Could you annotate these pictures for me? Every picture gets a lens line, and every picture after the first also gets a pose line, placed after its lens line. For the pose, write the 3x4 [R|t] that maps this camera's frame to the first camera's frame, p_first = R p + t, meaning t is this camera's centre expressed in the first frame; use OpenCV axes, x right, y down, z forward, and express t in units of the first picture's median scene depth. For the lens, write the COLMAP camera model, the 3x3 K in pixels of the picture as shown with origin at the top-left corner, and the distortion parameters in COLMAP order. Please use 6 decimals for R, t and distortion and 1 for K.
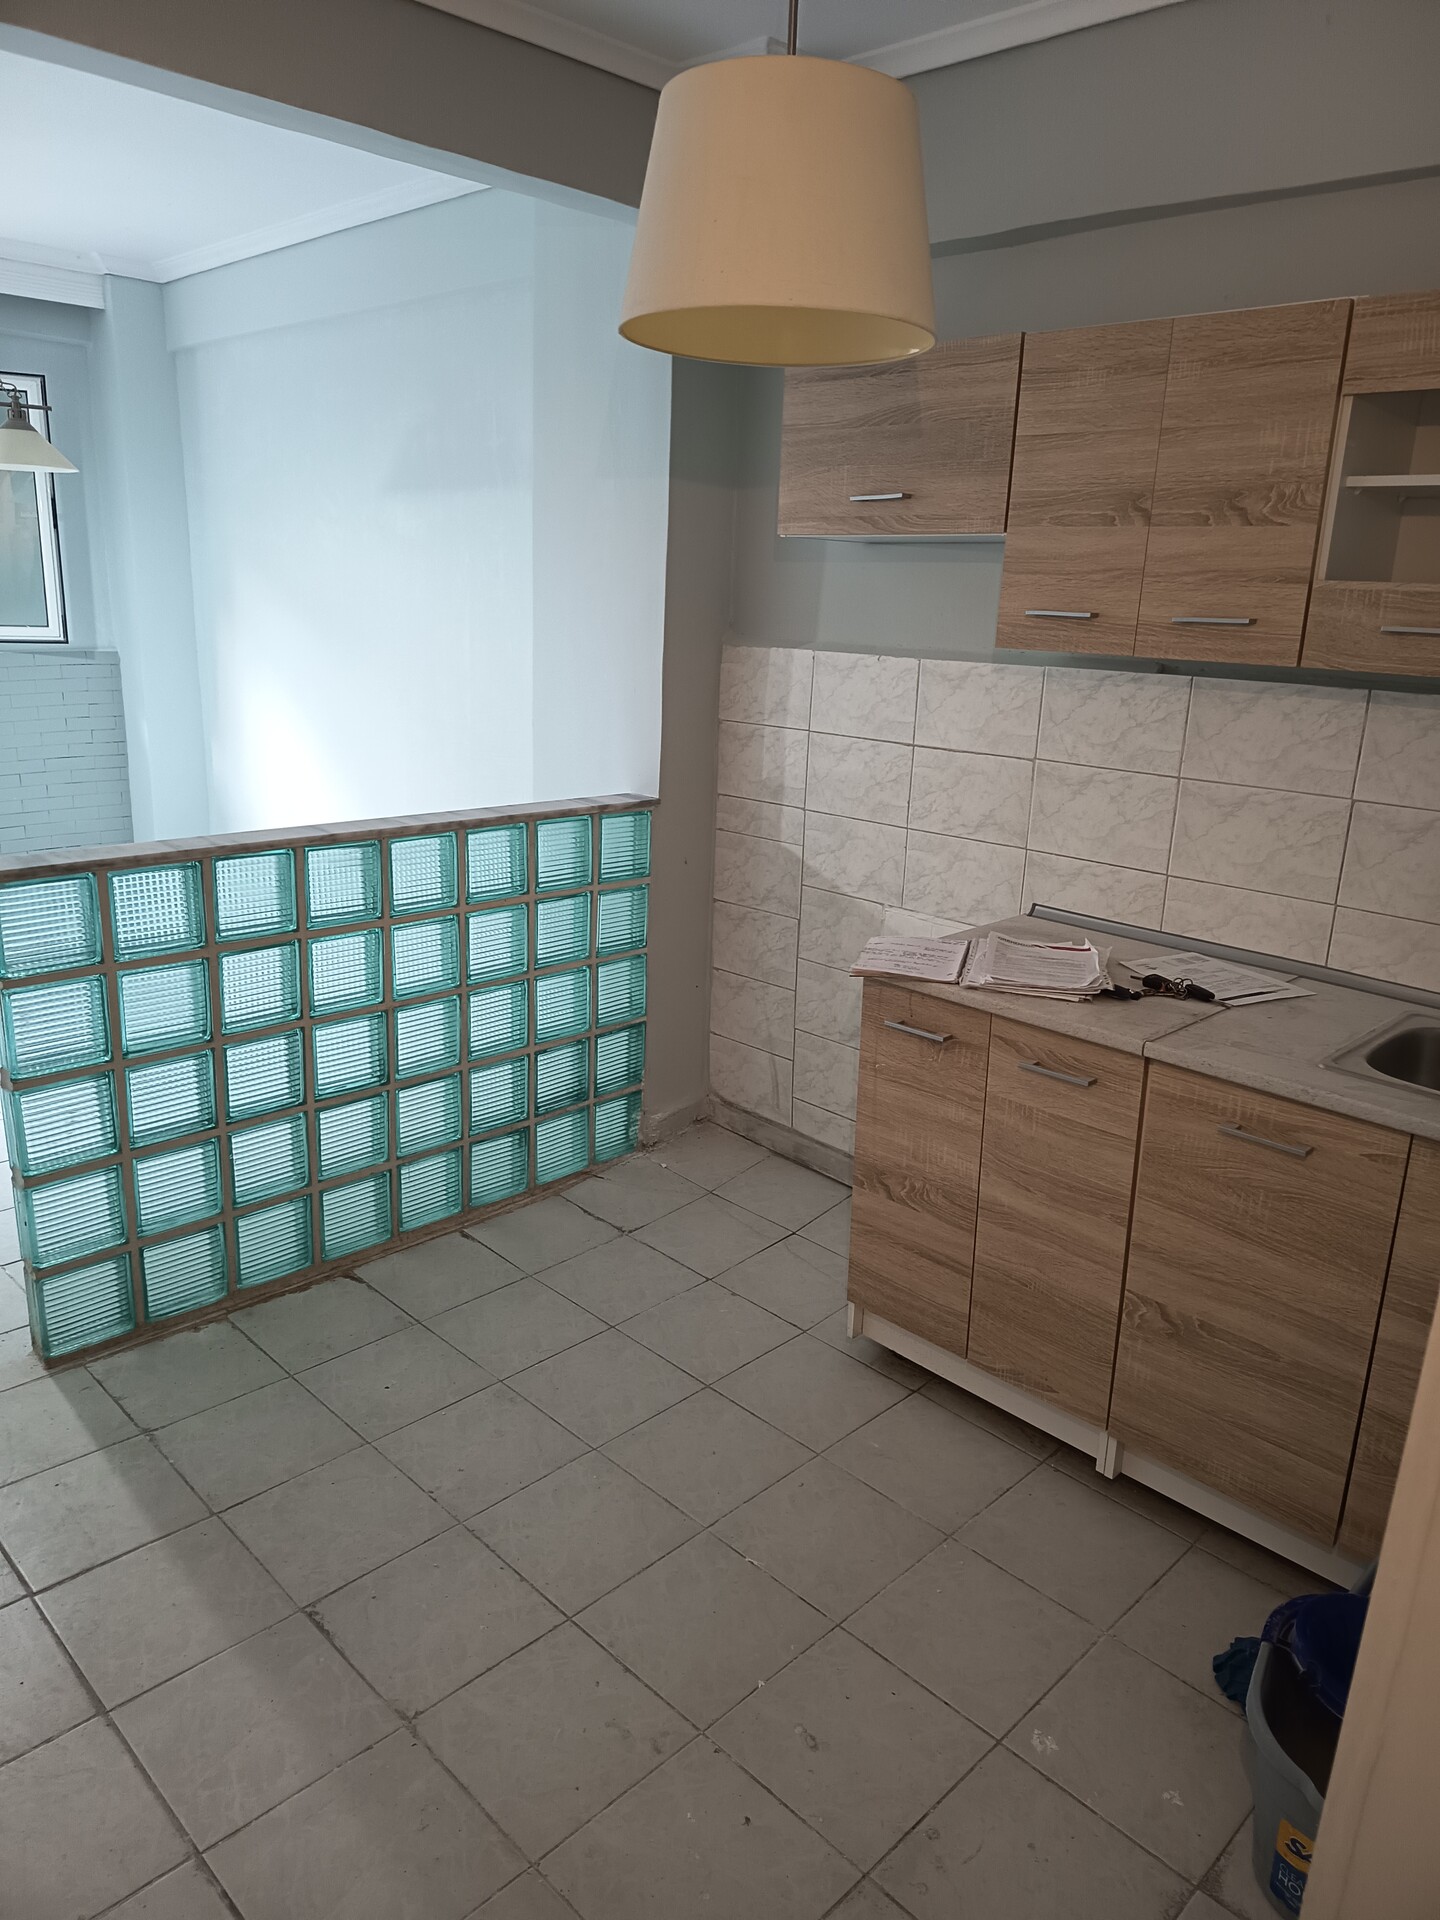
lens RADIAL K [[1230.6, 0, 694.8], [0, 1230.6, 906.2], [0, 0, 1]] dist [0.054660, -0.083839]
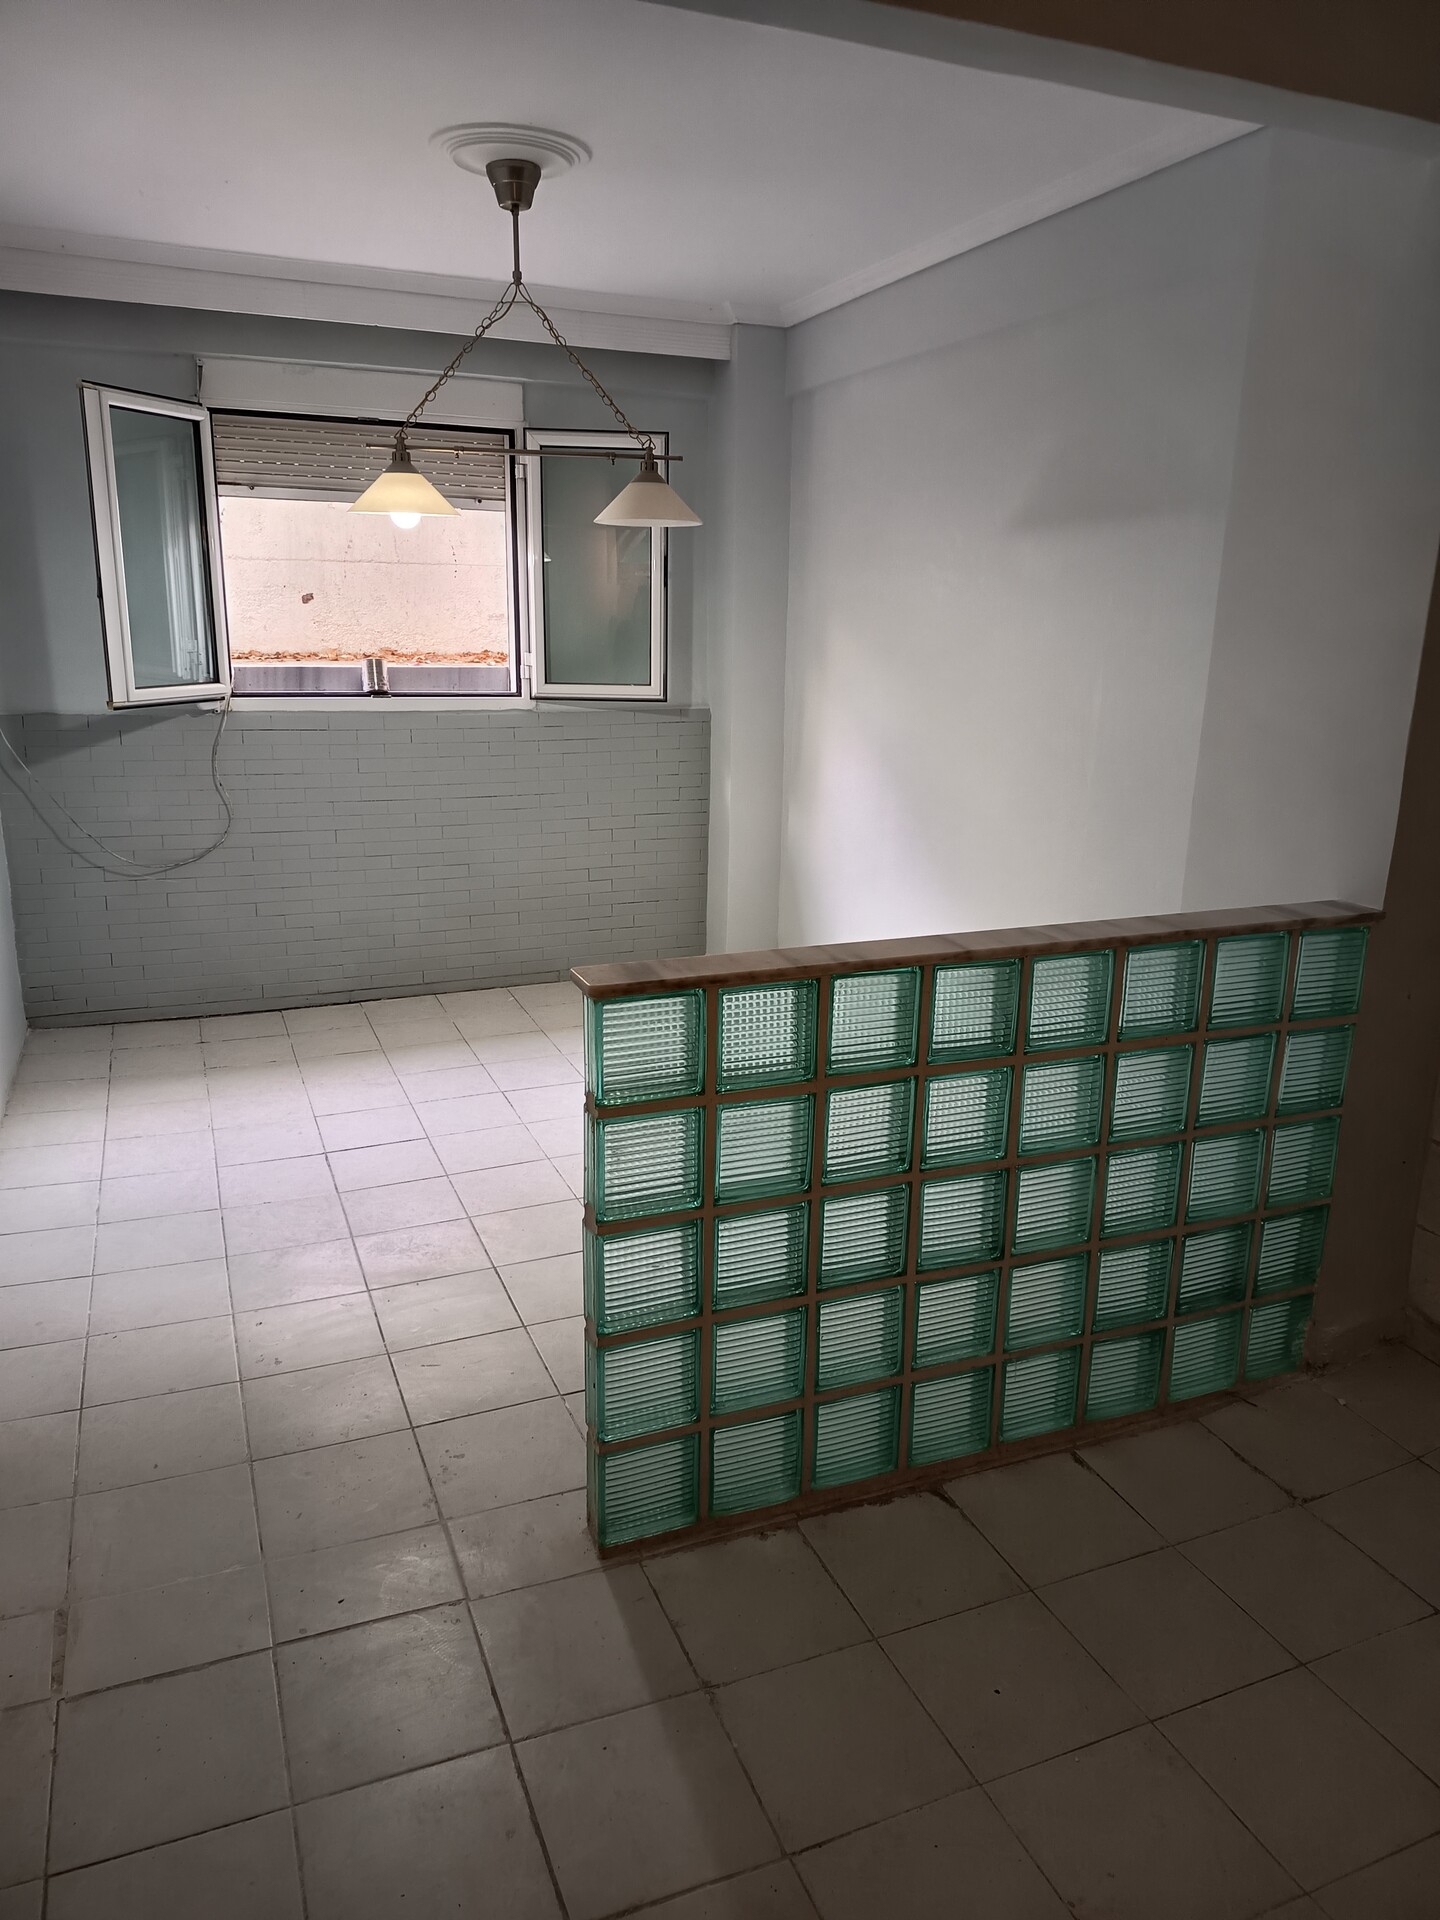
lens RADIAL K [[1356.2, 0, 720.9], [0, 1356.2, 921.2], [0, 0, 1]] dist [0.035957, -0.034119]
pose [[0.915317, 0.061805, -0.397963, -0.079145], [-0.079579, 0.996427, -0.028286, -0.033975], [0.394793, 0.057560, 0.916965, 0.114791]]
